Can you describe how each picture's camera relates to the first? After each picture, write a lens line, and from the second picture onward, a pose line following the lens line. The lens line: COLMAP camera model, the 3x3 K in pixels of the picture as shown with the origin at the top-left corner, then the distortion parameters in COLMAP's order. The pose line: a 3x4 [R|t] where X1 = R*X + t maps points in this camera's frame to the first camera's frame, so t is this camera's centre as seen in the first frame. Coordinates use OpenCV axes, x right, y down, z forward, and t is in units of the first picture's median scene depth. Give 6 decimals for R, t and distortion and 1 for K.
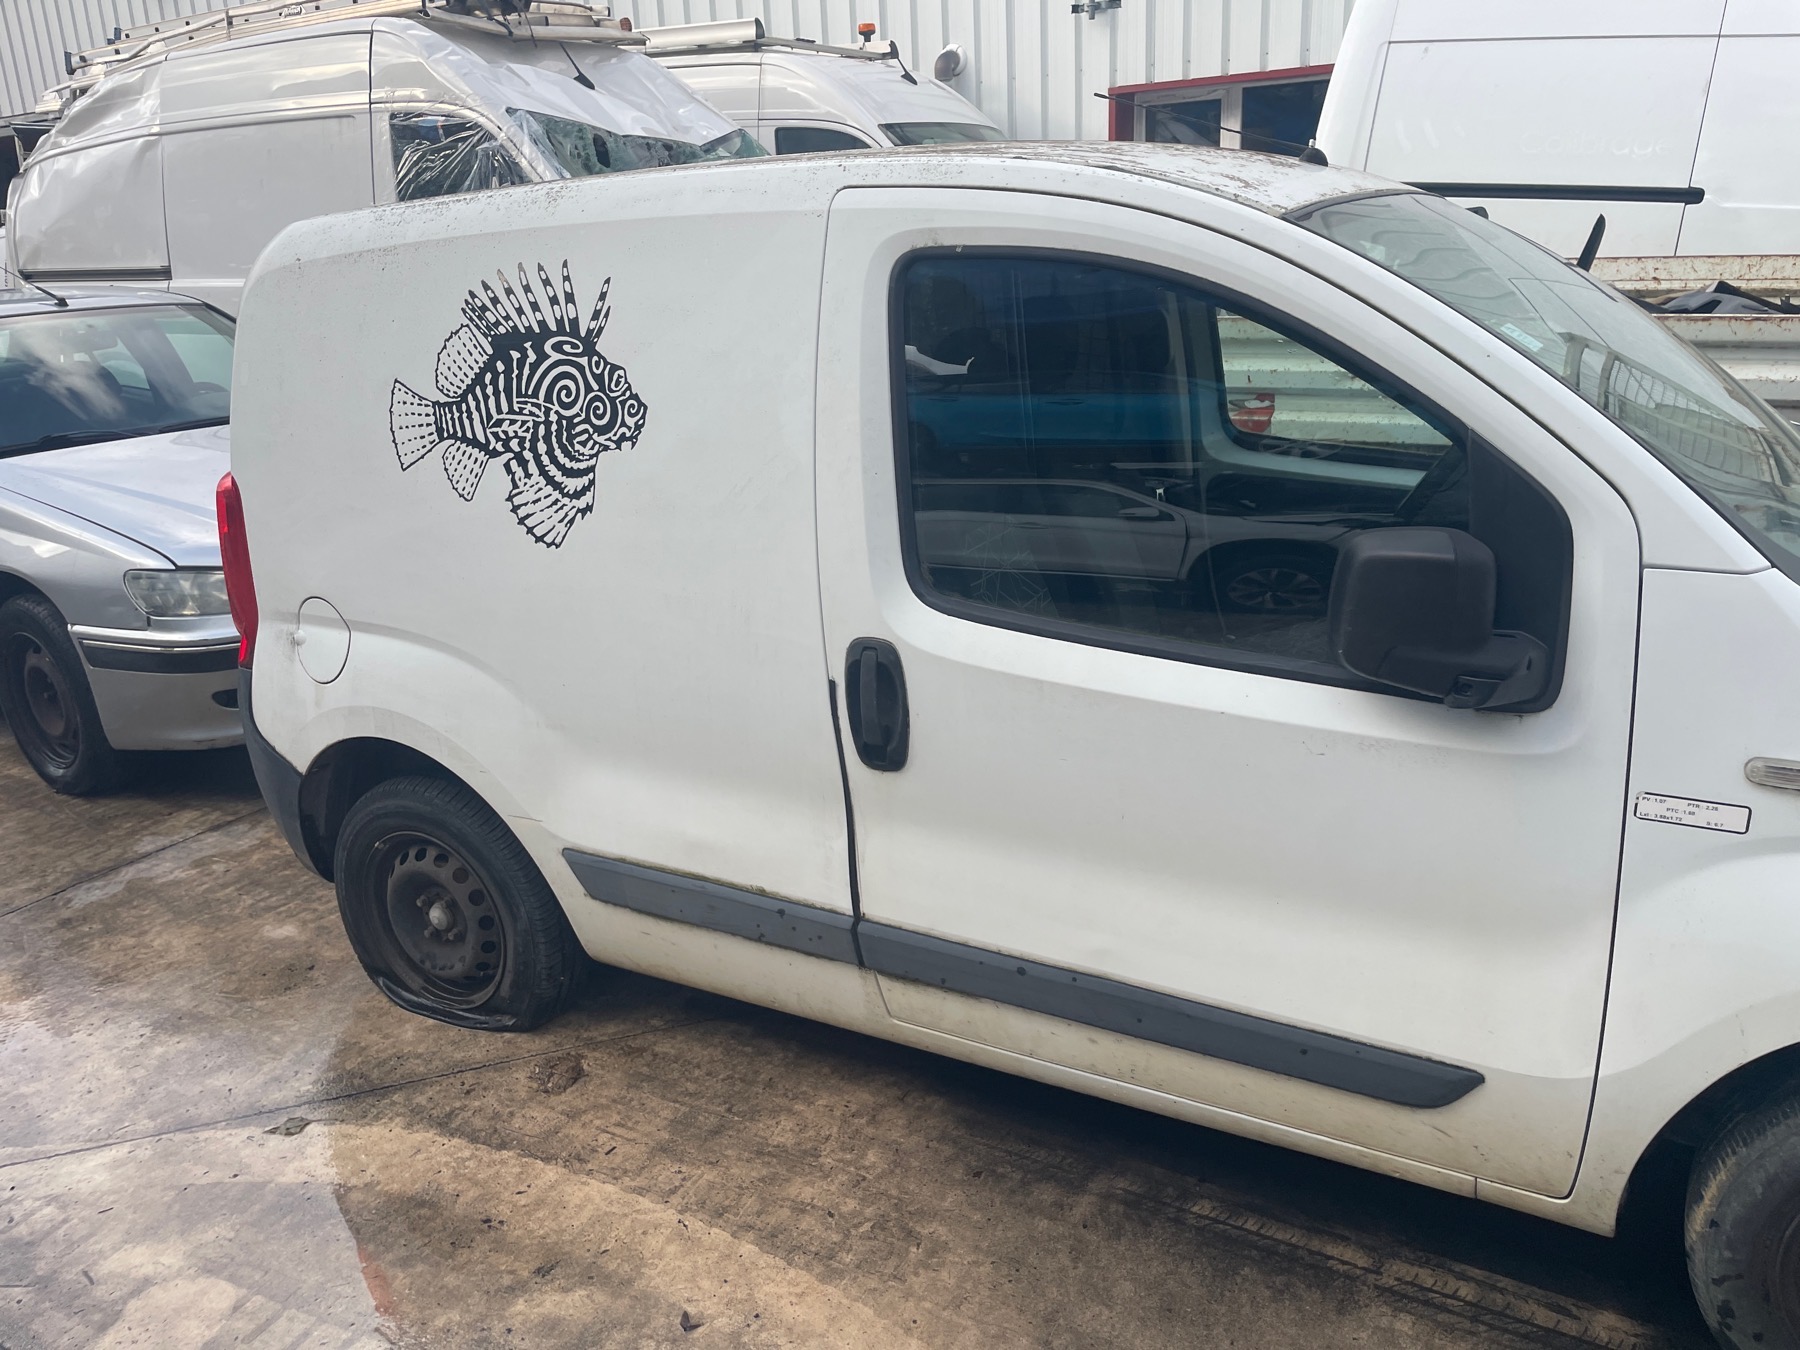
lens RADIAL K [[1358.4, 0, 907.9], [0, 1358.4, 664.6], [0, 0, 1]] dist [0.084801, -0.104662]
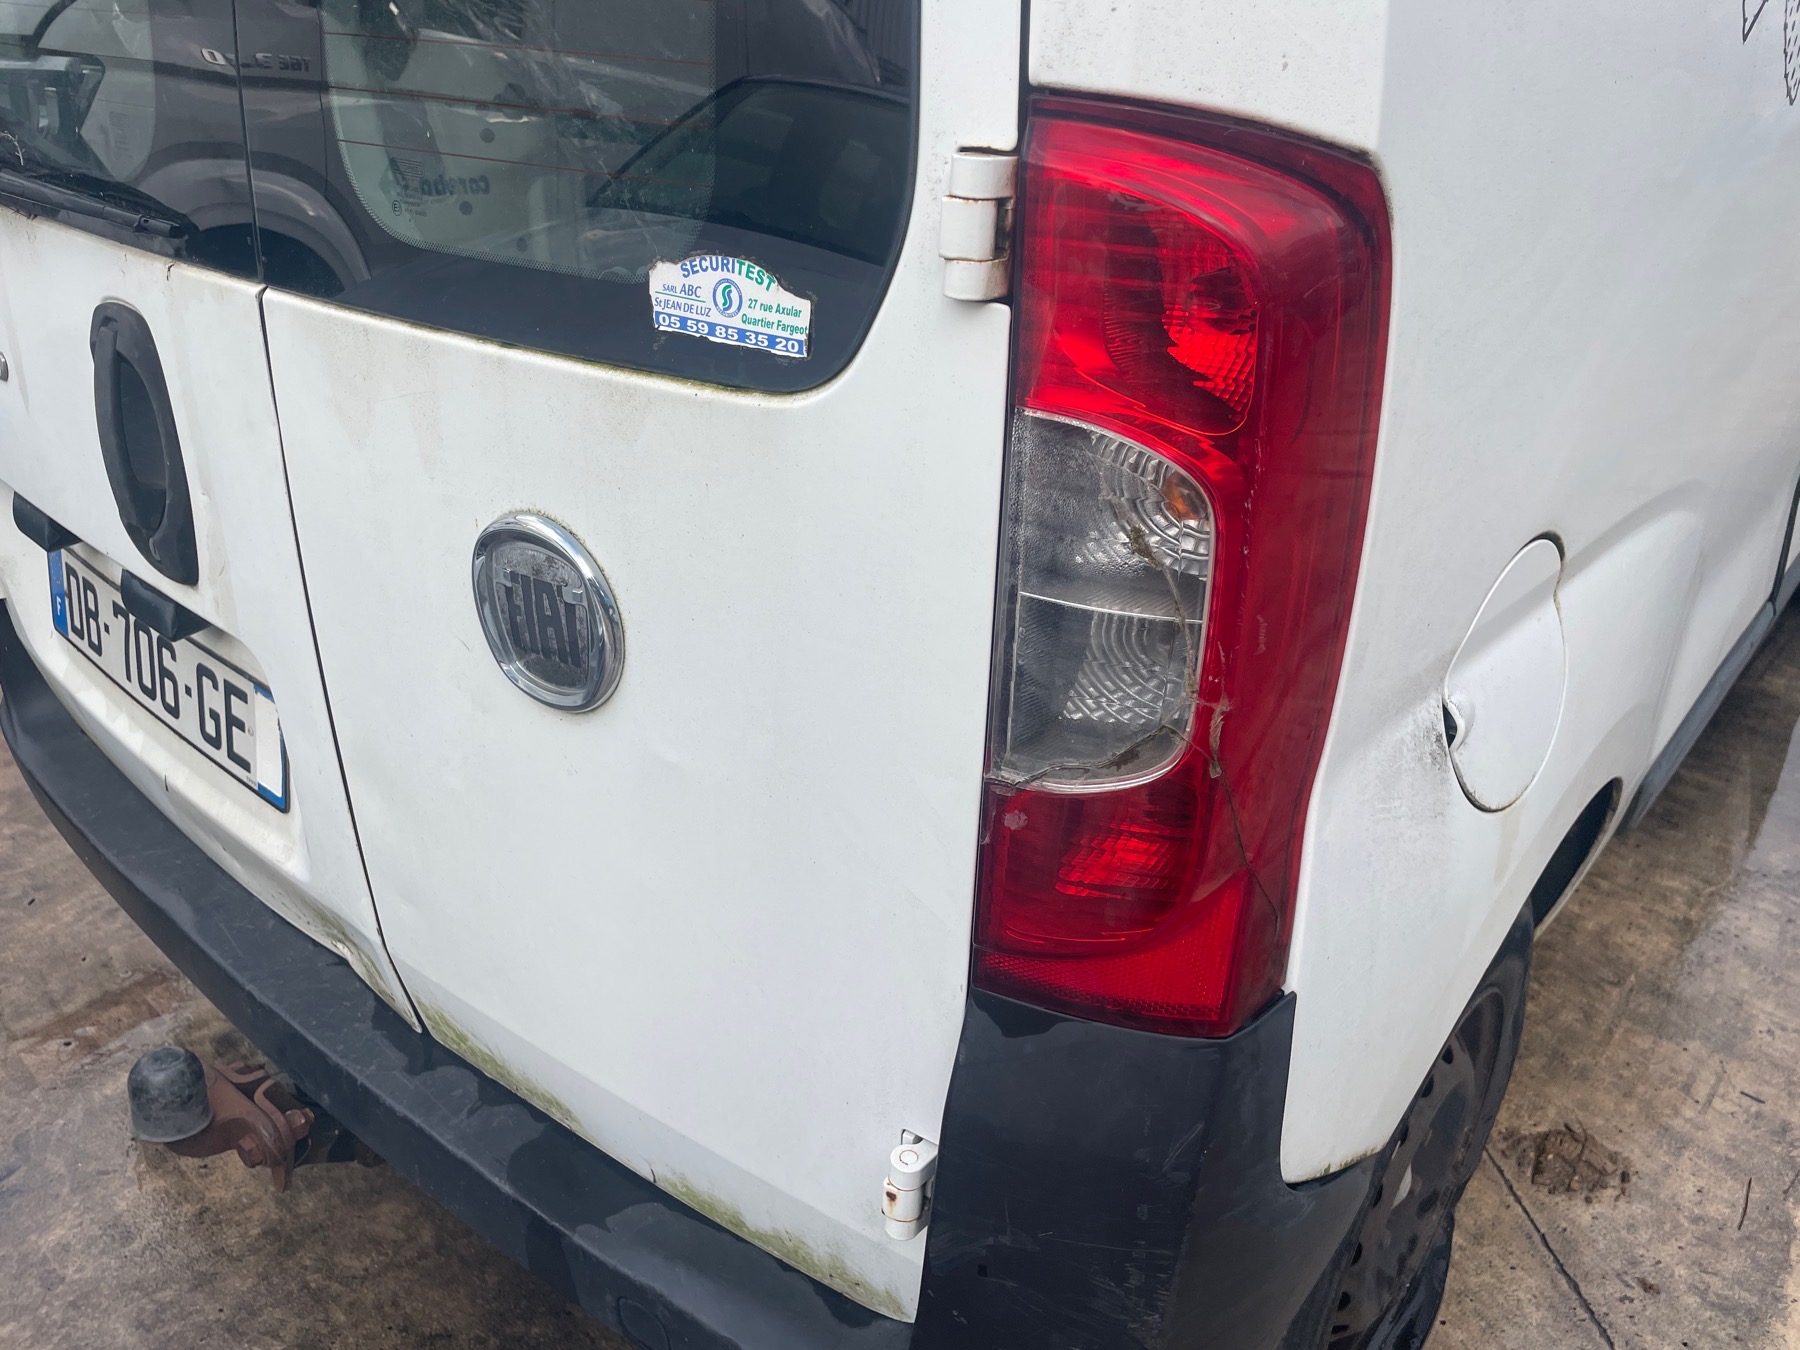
lens RADIAL K [[1358.4, 0, 915.2], [0, 1358.4, 687.0], [0, 0, 1]] dist [0.084801, -0.104662]
pose [[0.179661, -0.409280, 0.894545, -0.848846], [0.267975, 0.895314, 0.355812, -0.187794], [-0.946526, 0.175790, 0.270530, 1.216188]]
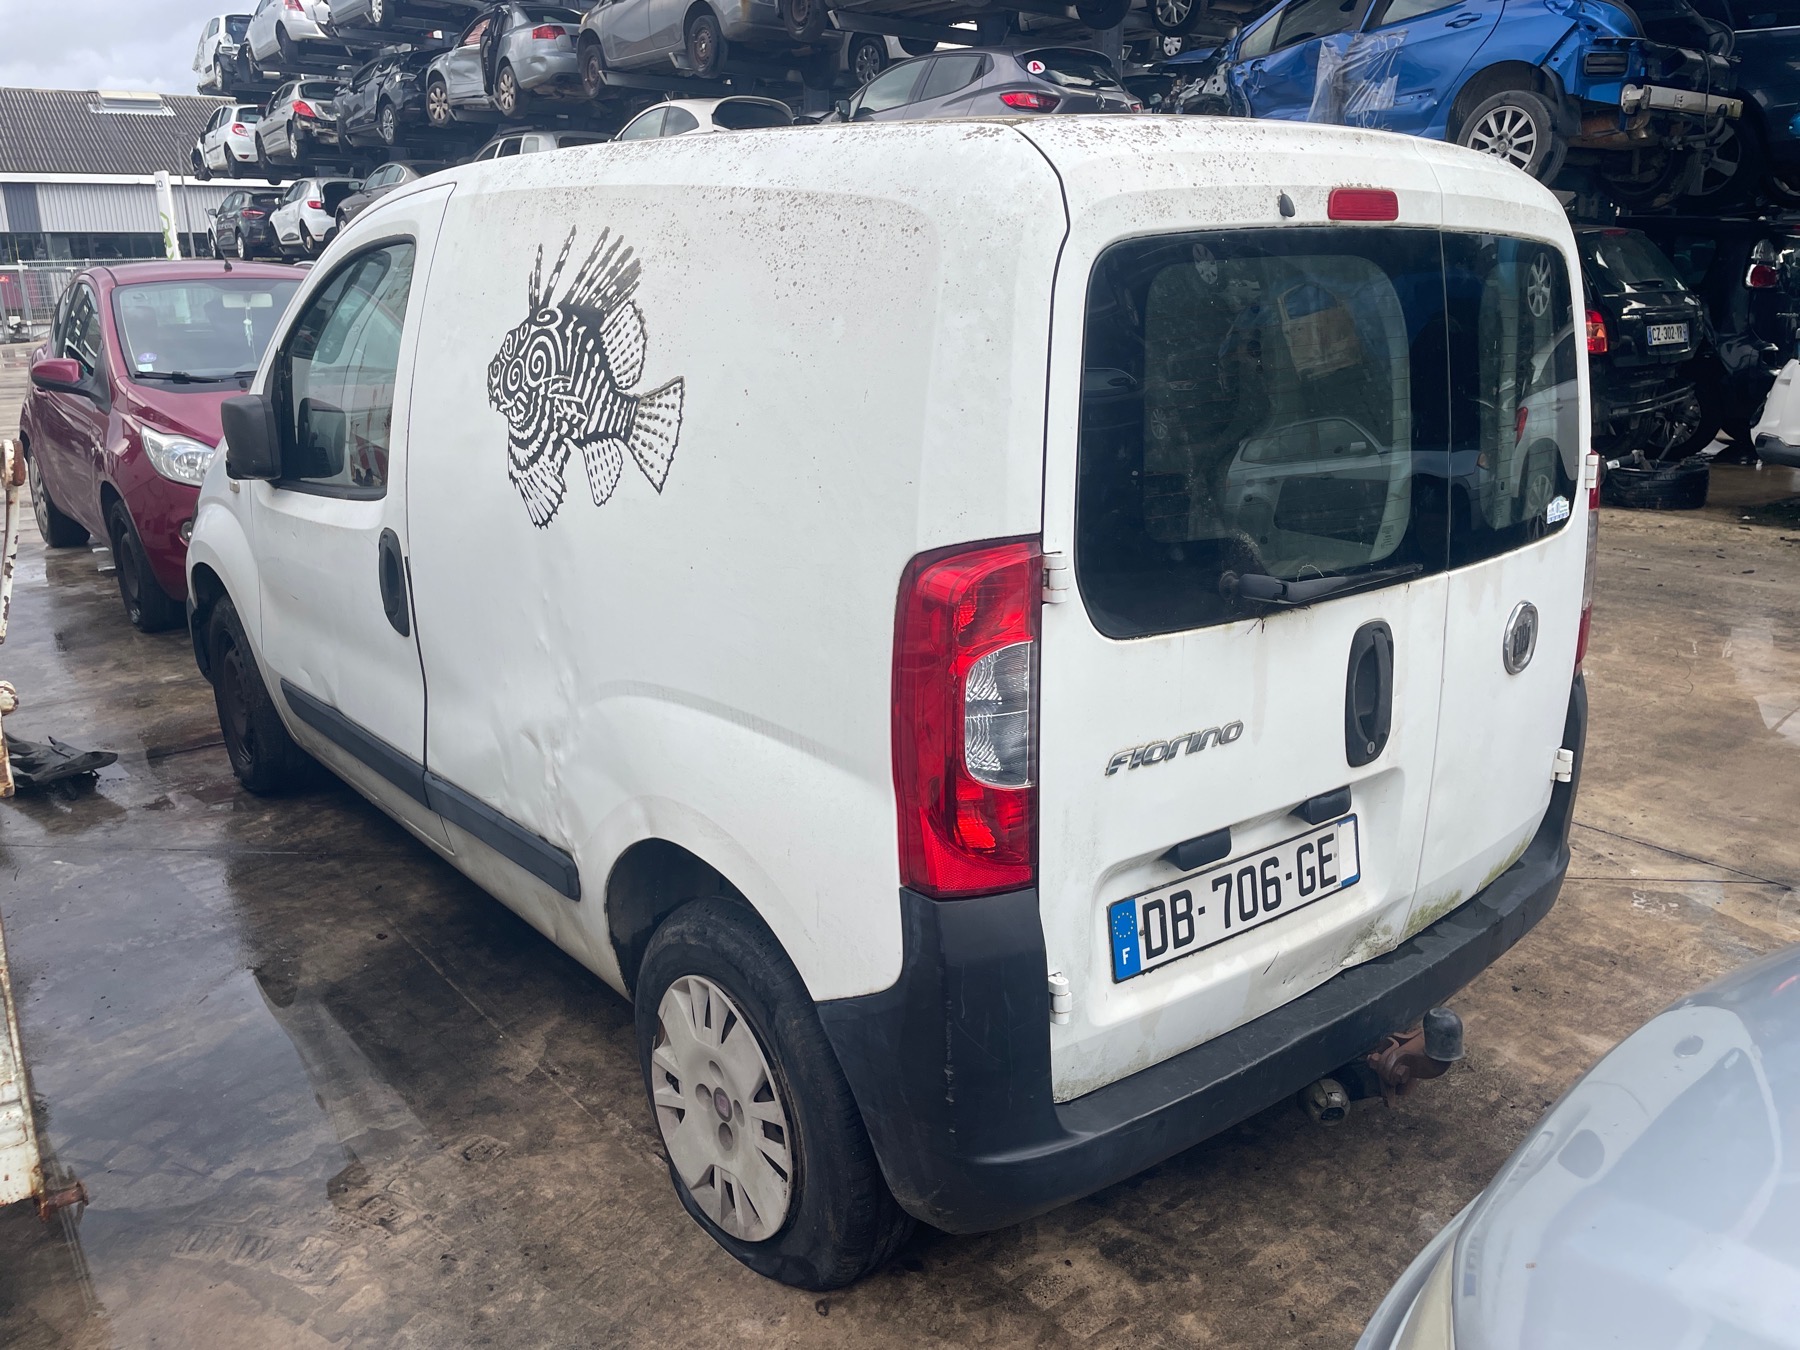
lens RADIAL K [[1358.4, 0, 897.1], [0, 1358.4, 662.2], [0, 0, 1]] dist [0.084801, -0.104662]
pose [[-0.929566, -0.047889, 0.365532, -0.500084], [0.159095, 0.842332, 0.514943, -0.662760], [-0.332559, 0.536828, -0.775384, 2.300253]]
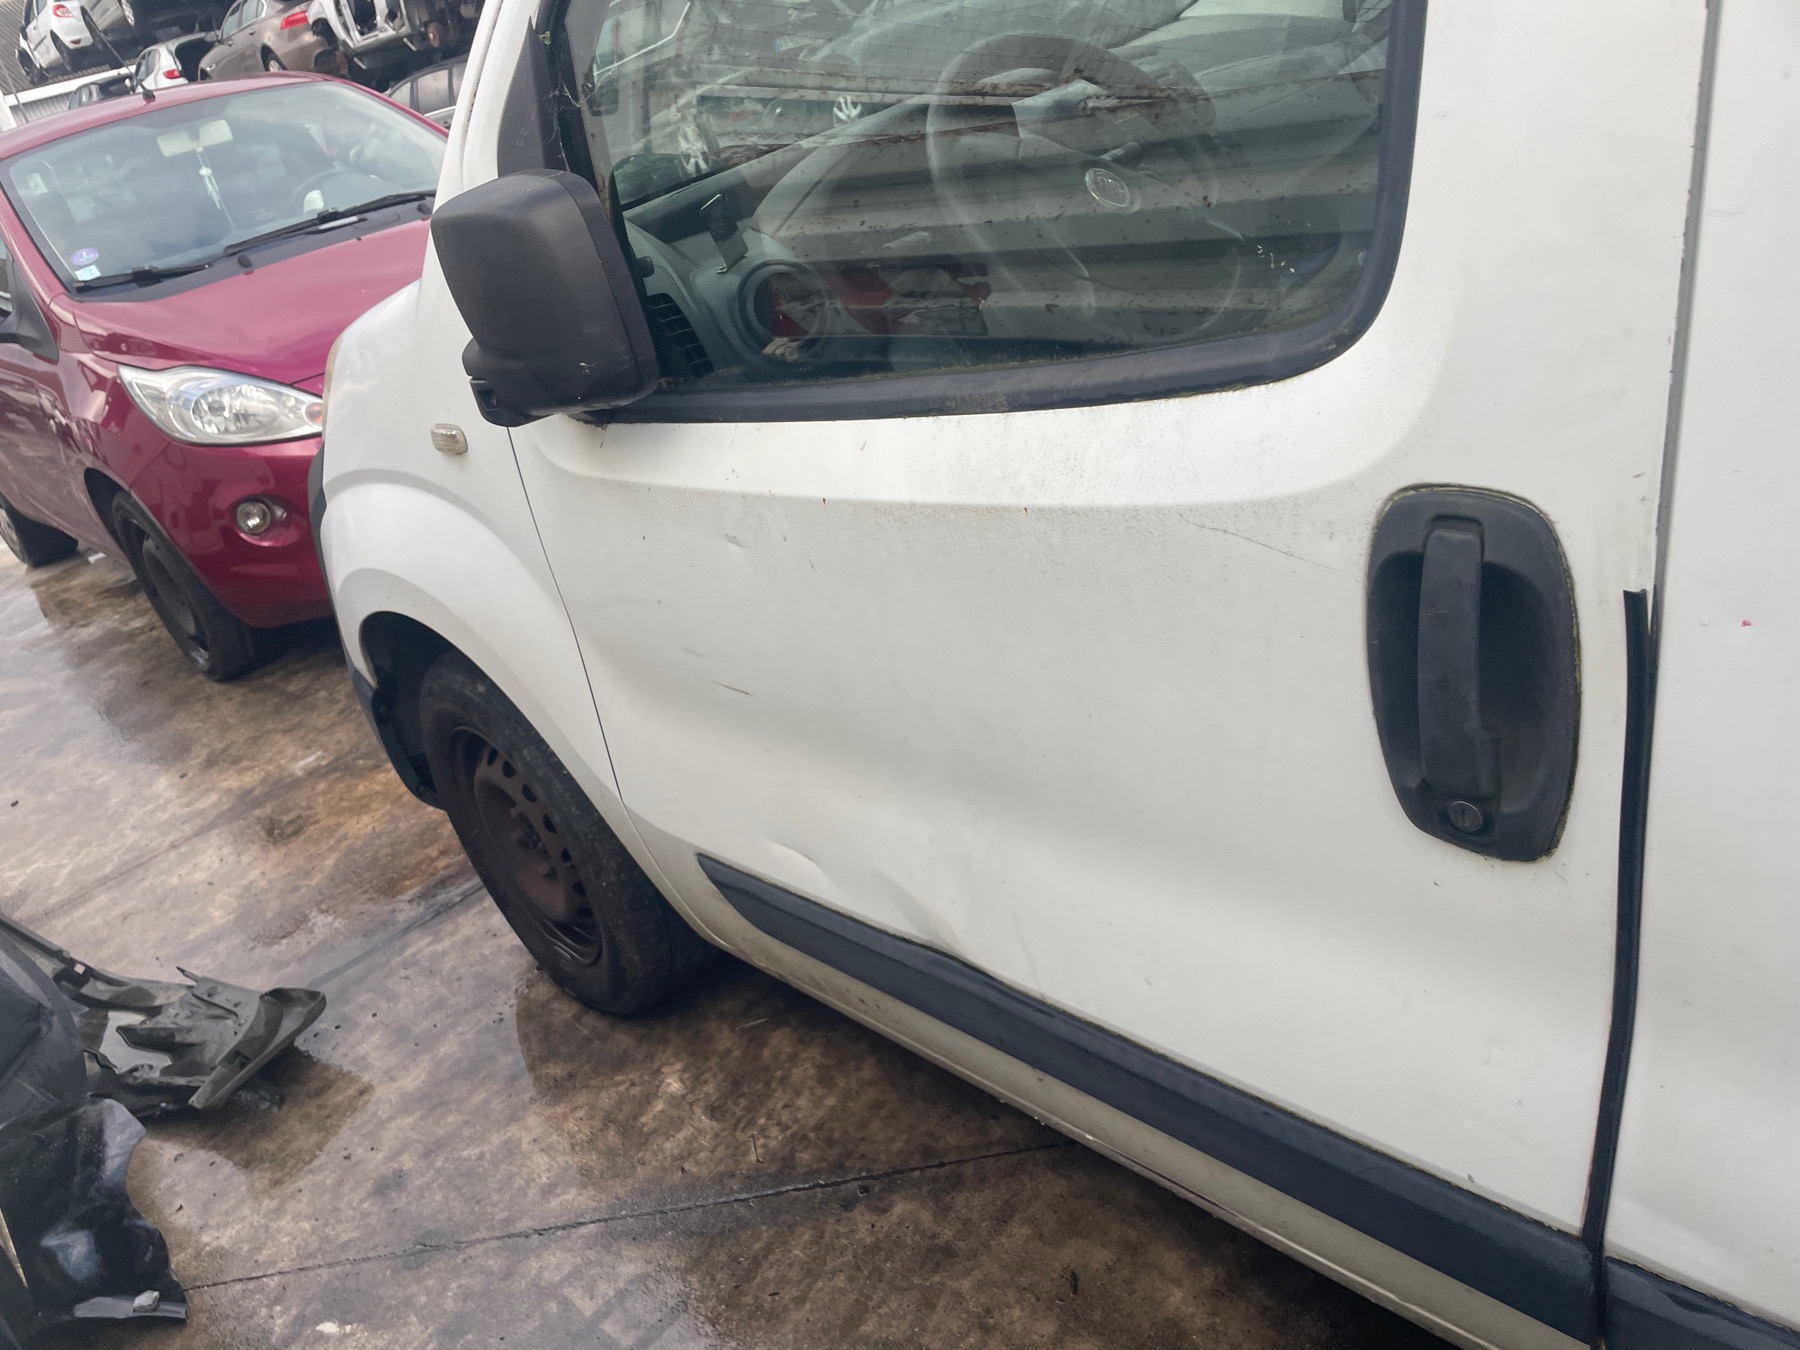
lens RADIAL K [[1358.4, 0, 887.5], [0, 1358.4, 686.2], [0, 0, 1]] dist [0.084801, -0.104662]
pose [[-0.919568, 0.103276, 0.379116, 0.332049], [0.343874, 0.678360, 0.649291, -0.426098], [-0.190121, 0.727435, -0.659312, 1.723482]]
